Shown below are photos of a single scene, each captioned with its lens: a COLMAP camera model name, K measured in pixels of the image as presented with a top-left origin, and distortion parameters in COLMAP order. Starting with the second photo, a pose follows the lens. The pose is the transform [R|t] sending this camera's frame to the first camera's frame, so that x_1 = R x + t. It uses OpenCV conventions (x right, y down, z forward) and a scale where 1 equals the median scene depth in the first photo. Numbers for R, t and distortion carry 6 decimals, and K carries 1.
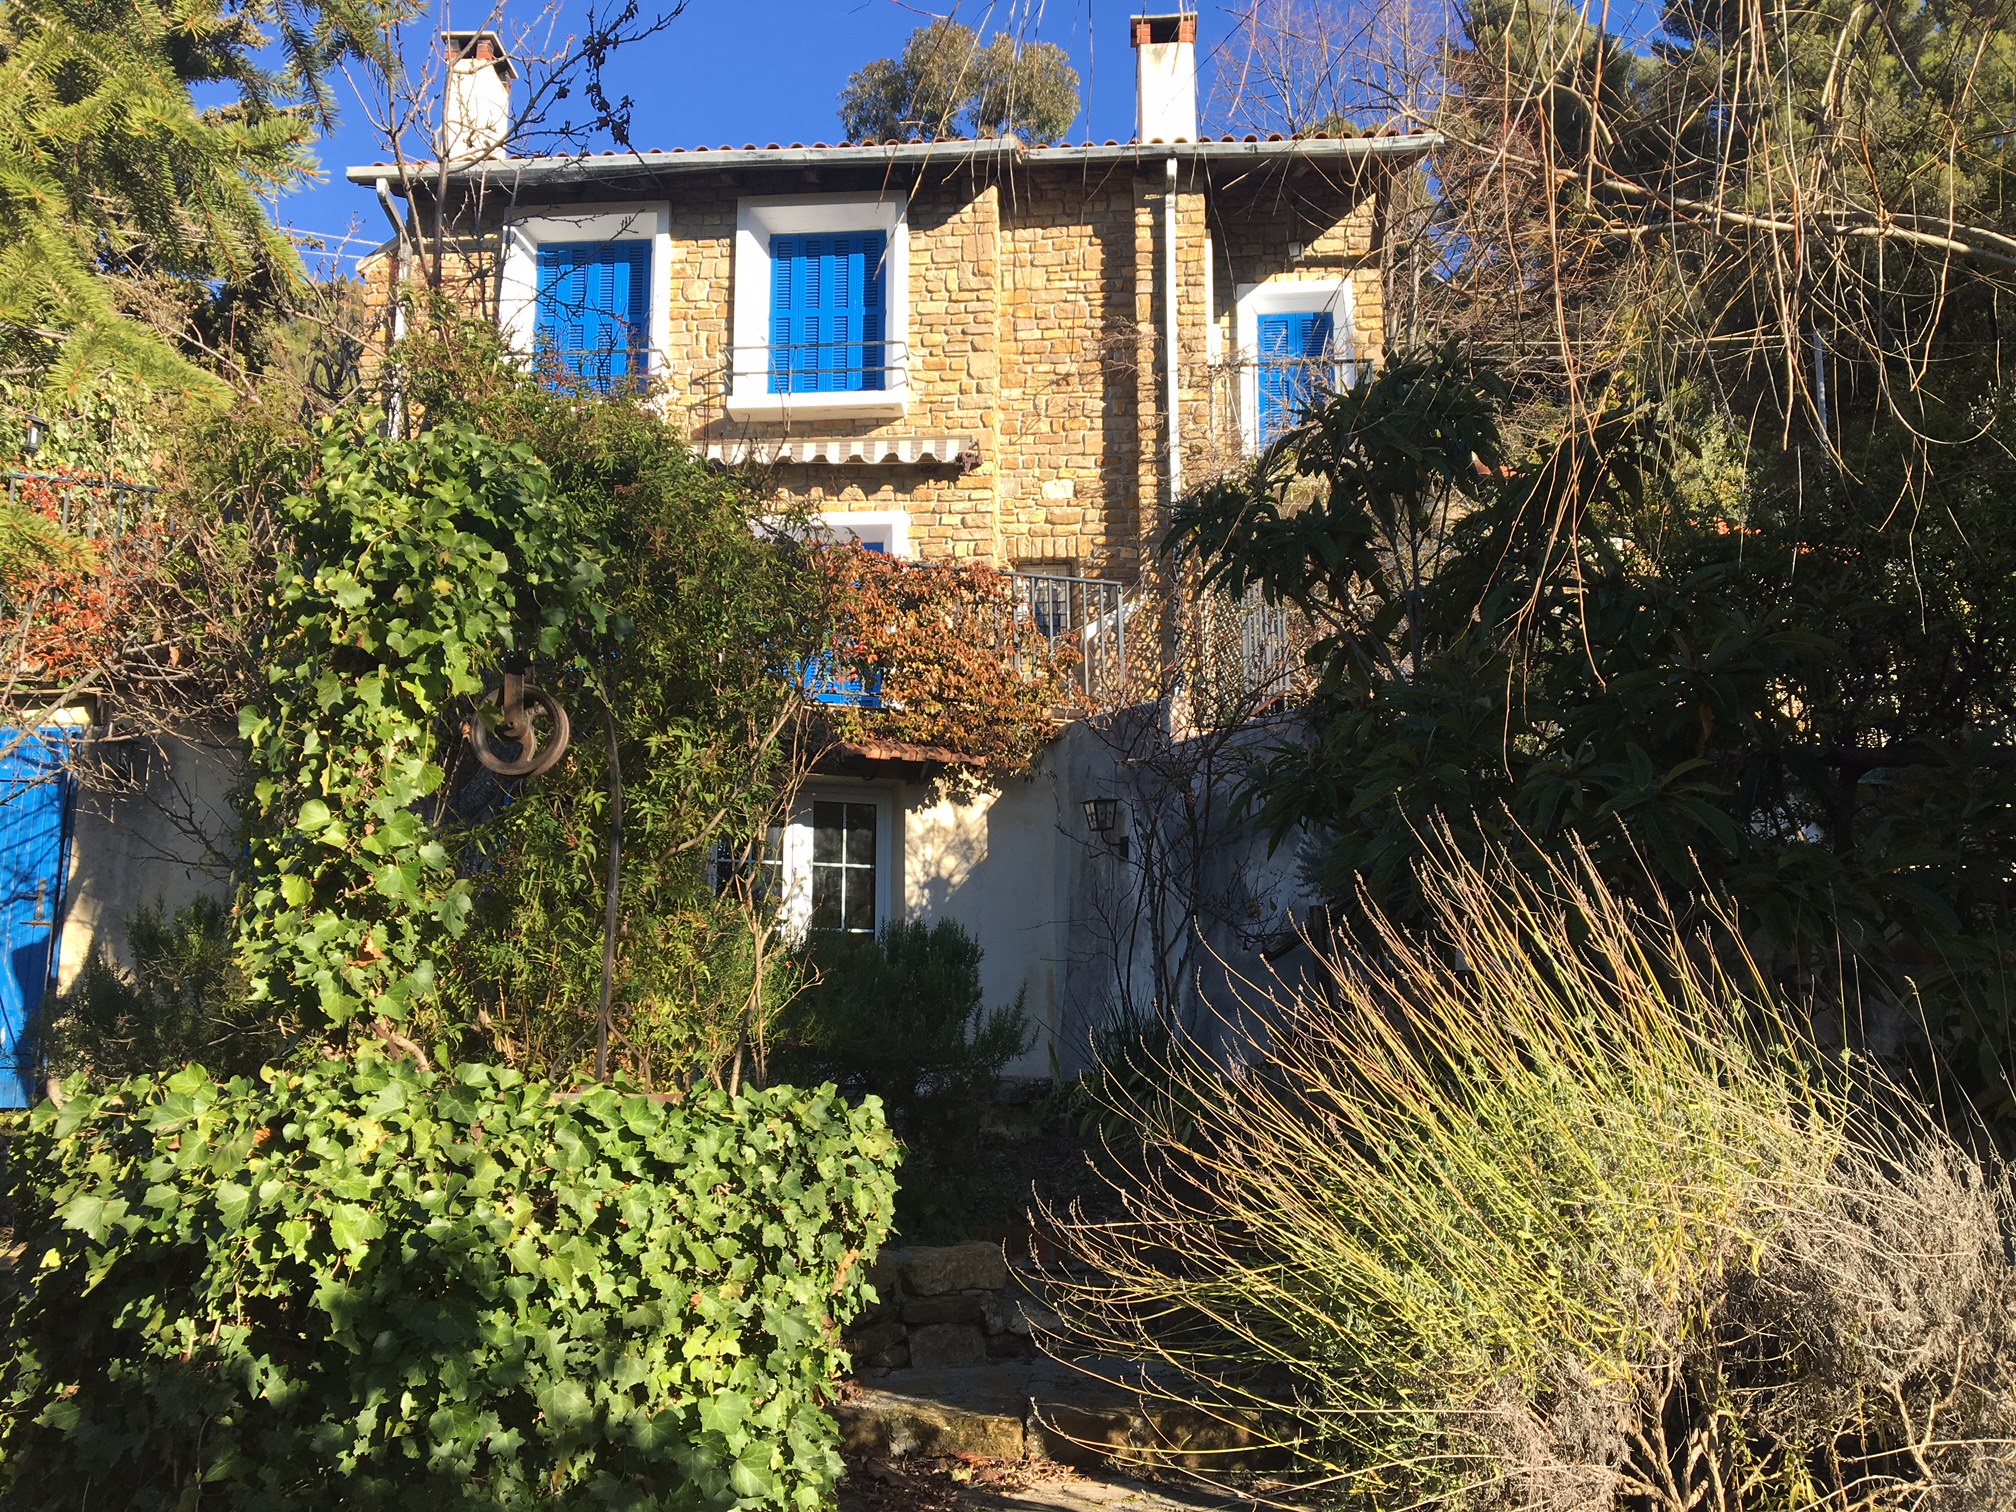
lens RADIAL K [[1688.0, 0, 1009.1], [0, 1688.0, 757.8], [0, 0, 1]] dist [0.062730, -0.078974]
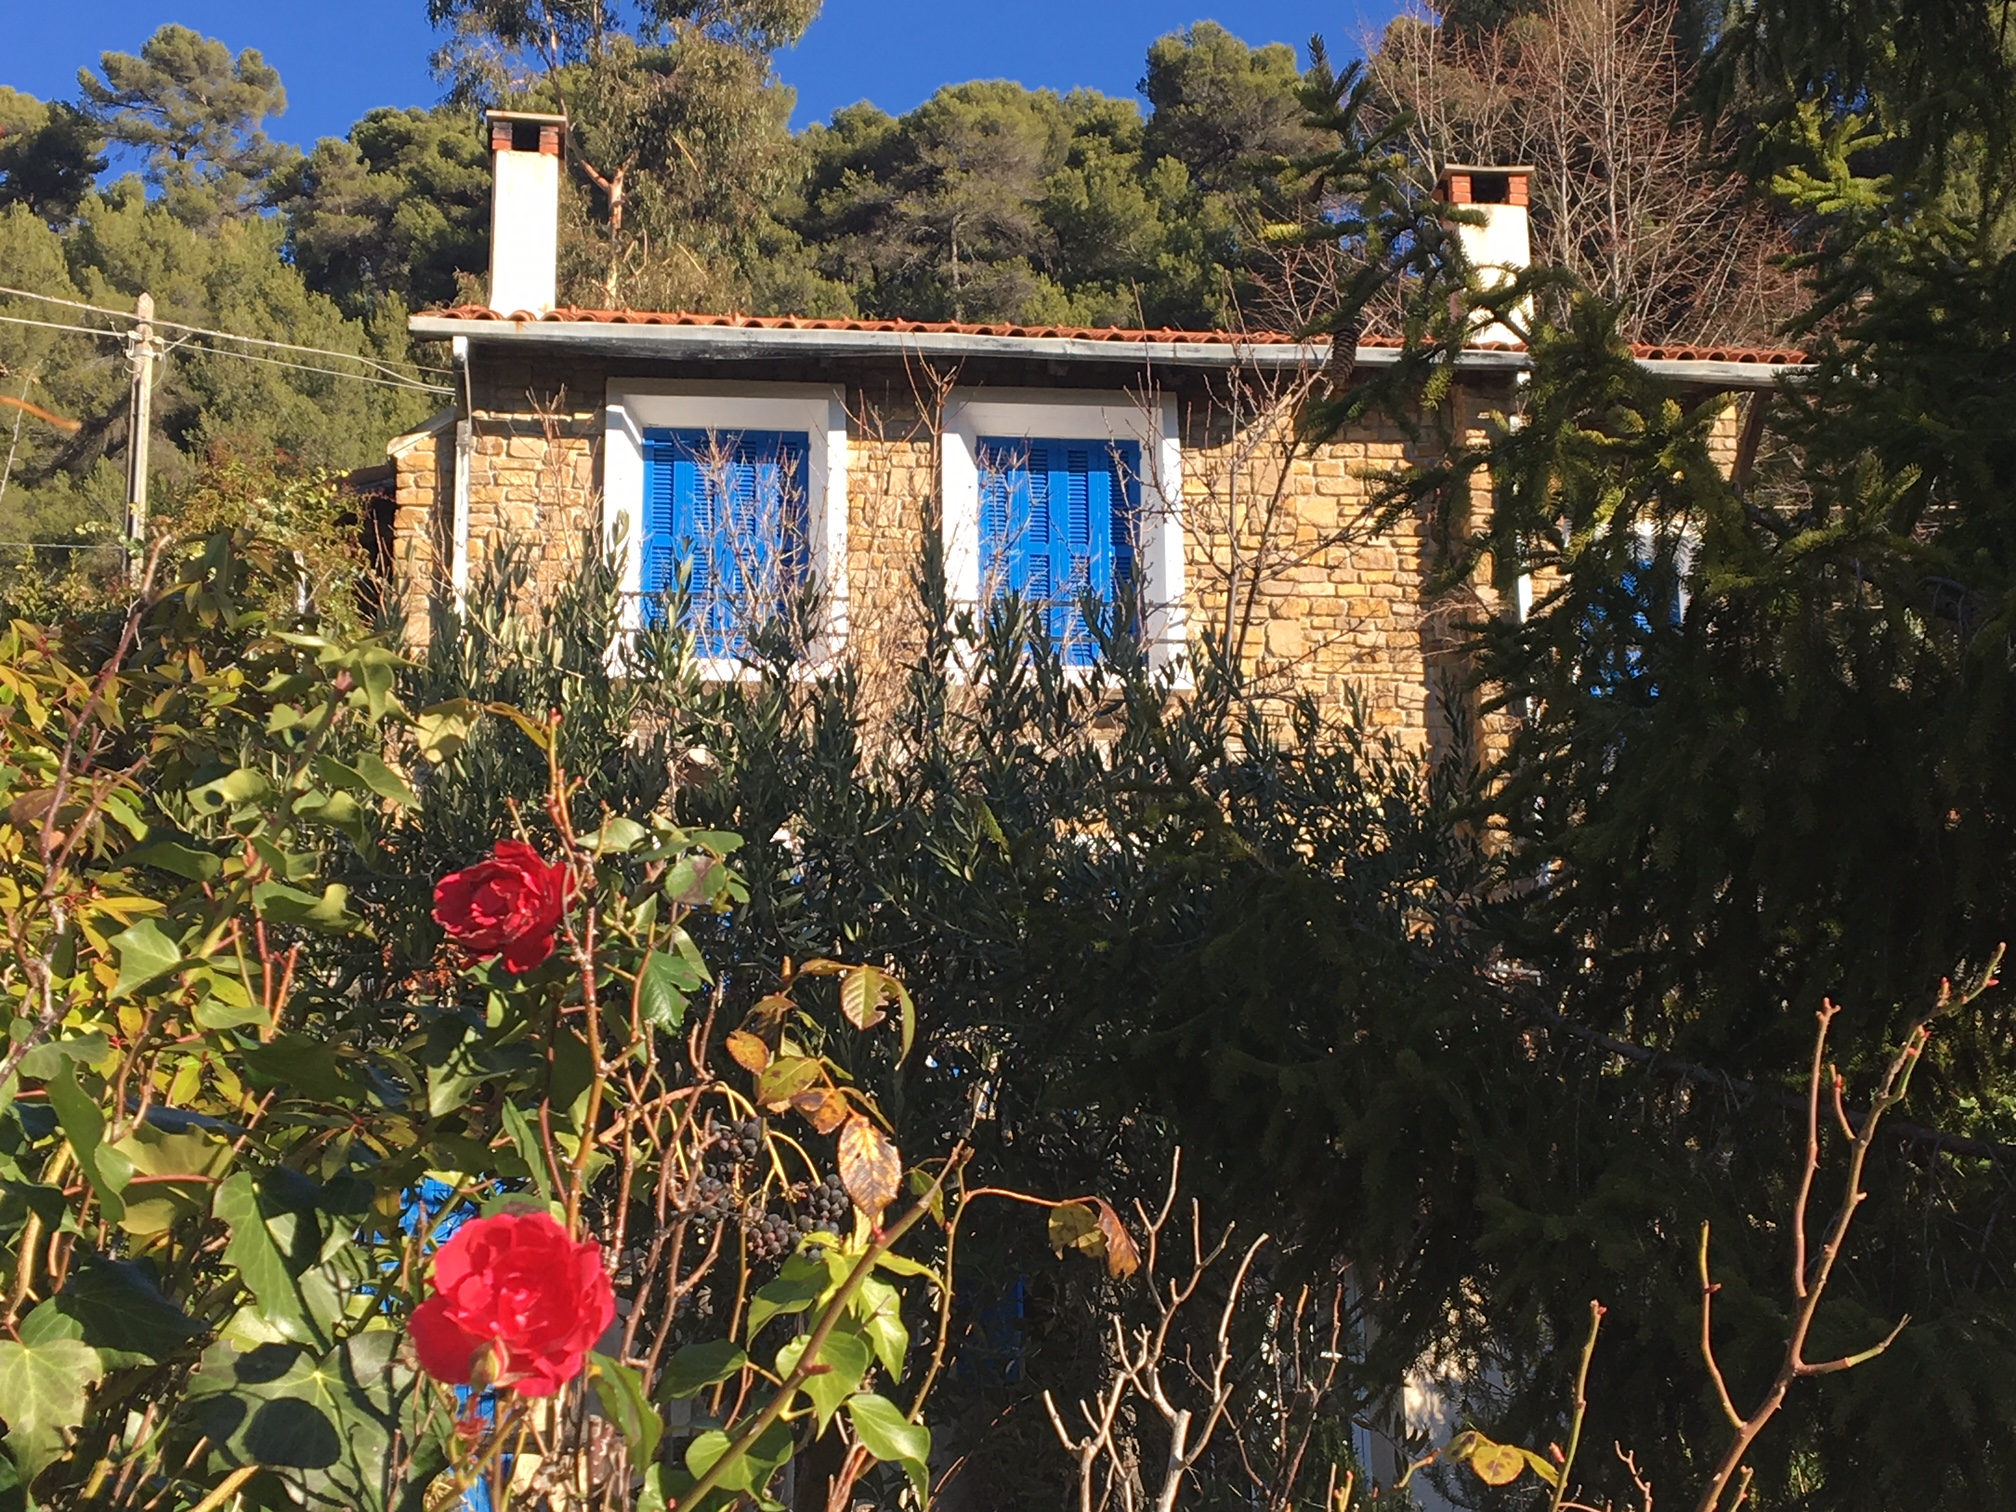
lens RADIAL K [[3136.4, 0, 1007.0], [0, 3136.4, 756.6], [0, 0, 1]] dist [0.092215, 0.000000]
pose [[0.983905, 0.042160, 0.173647, -0.355096], [-0.025154, 0.994770, -0.099000, -0.042917], [-0.176912, 0.093038, 0.979819, -0.290055]]
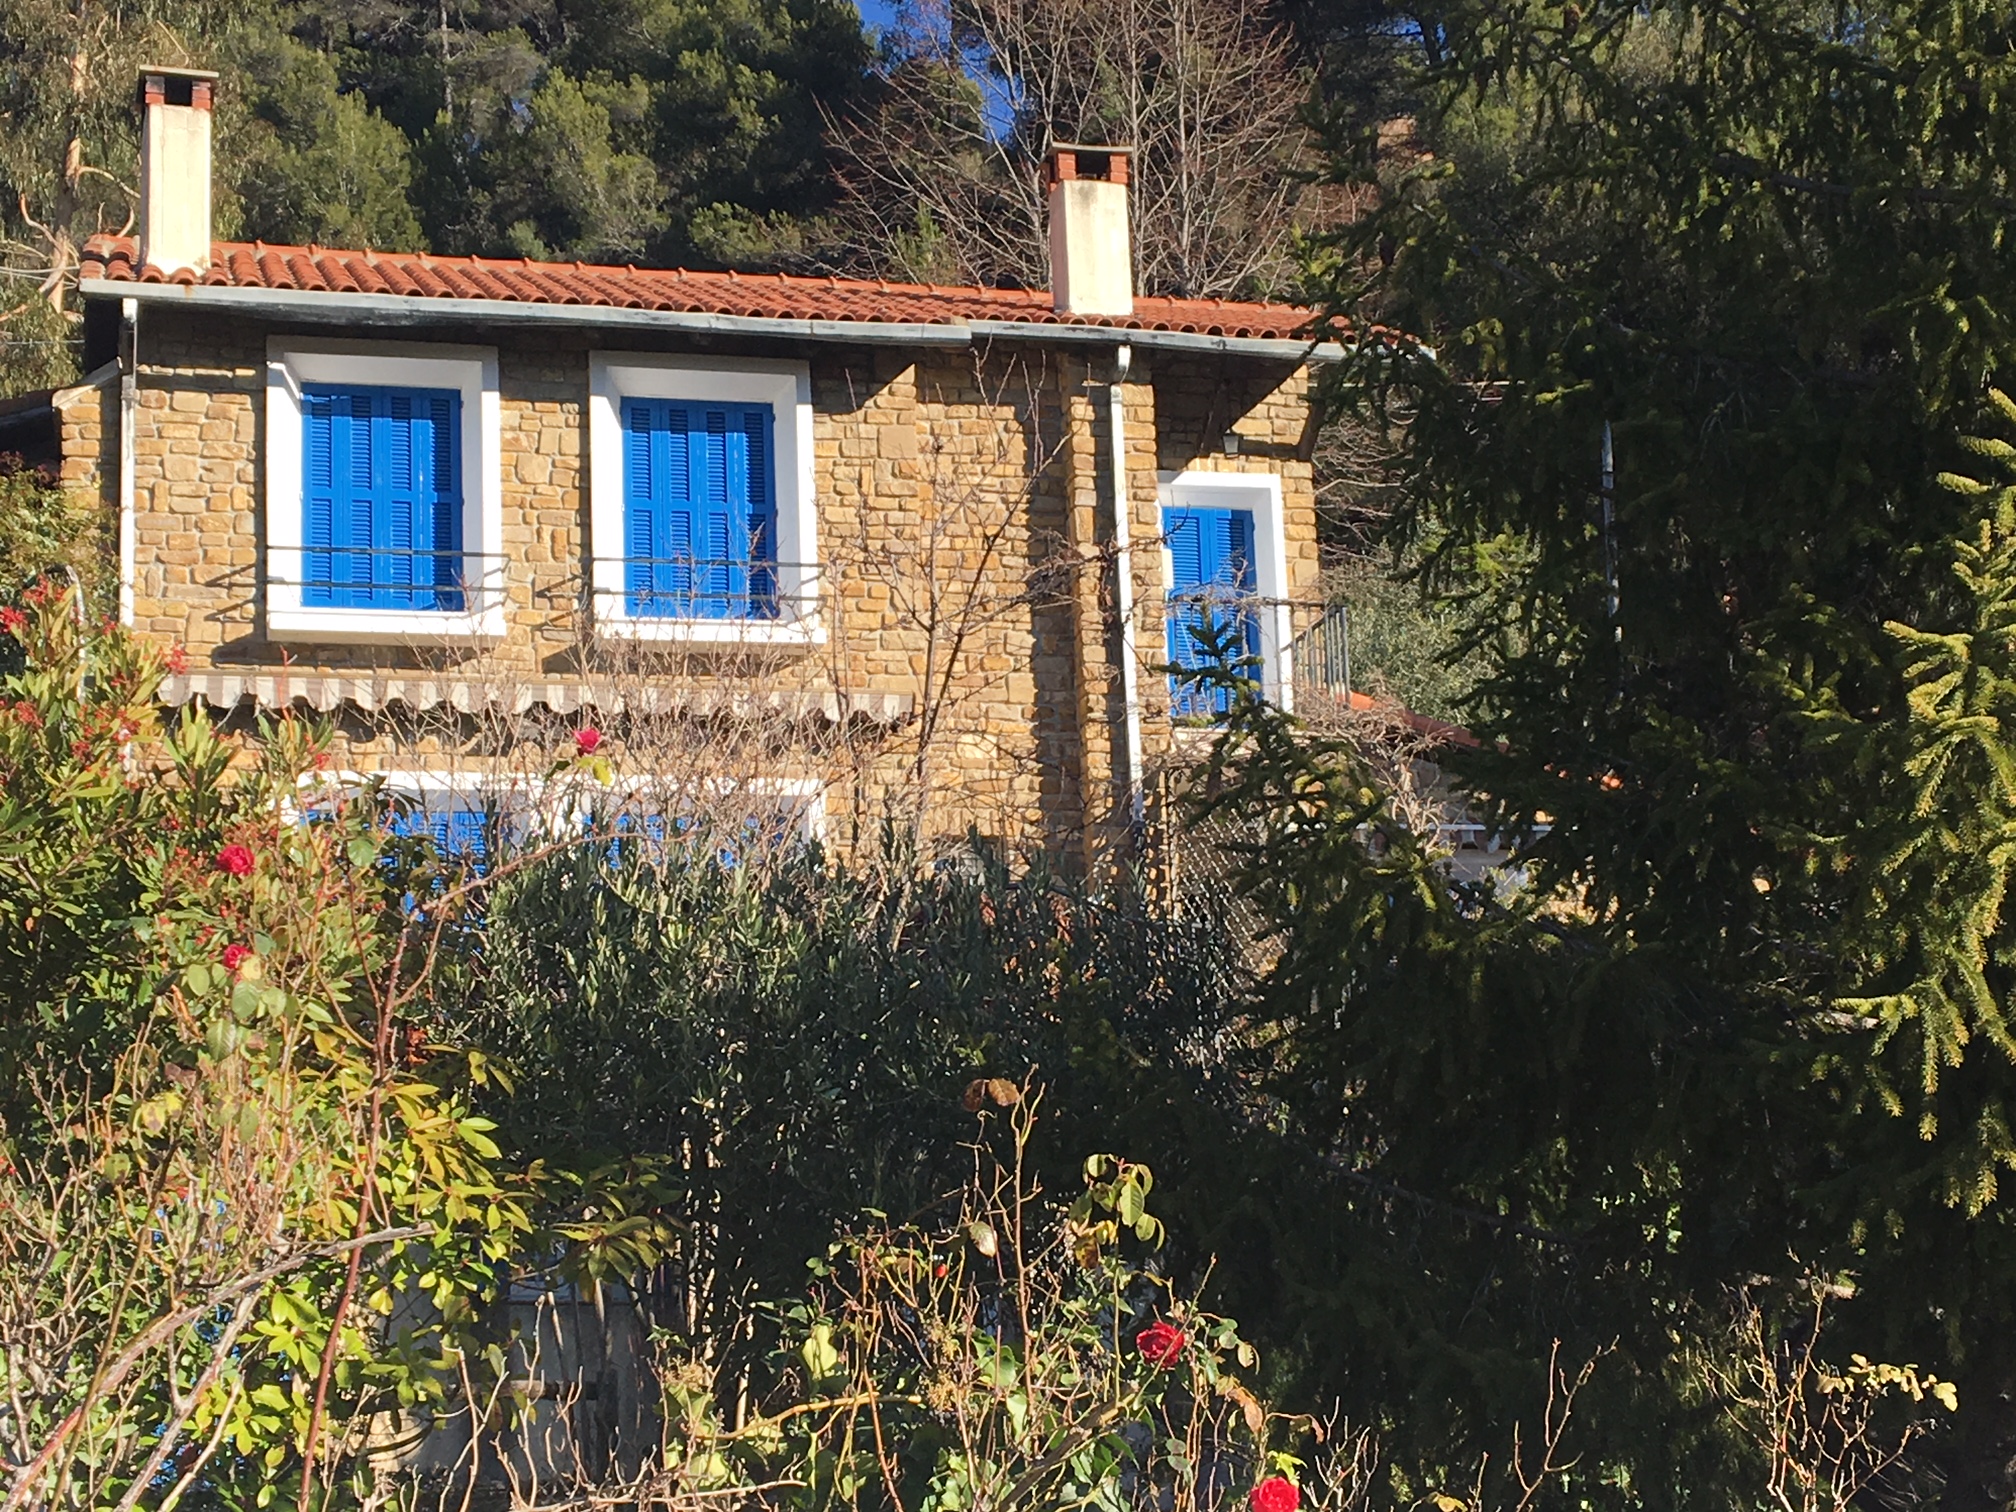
lens RADIAL K [[3402.5, 0, 1011.0], [0, 3402.5, 758.6], [0, 0, 1]] dist [0.057699, 0.000000]
pose [[0.943510, 0.035658, 0.329420, -0.476491], [-0.023946, 0.998931, -0.039546, -0.090464], [-0.330478, 0.029424, 0.943355, -0.497432]]
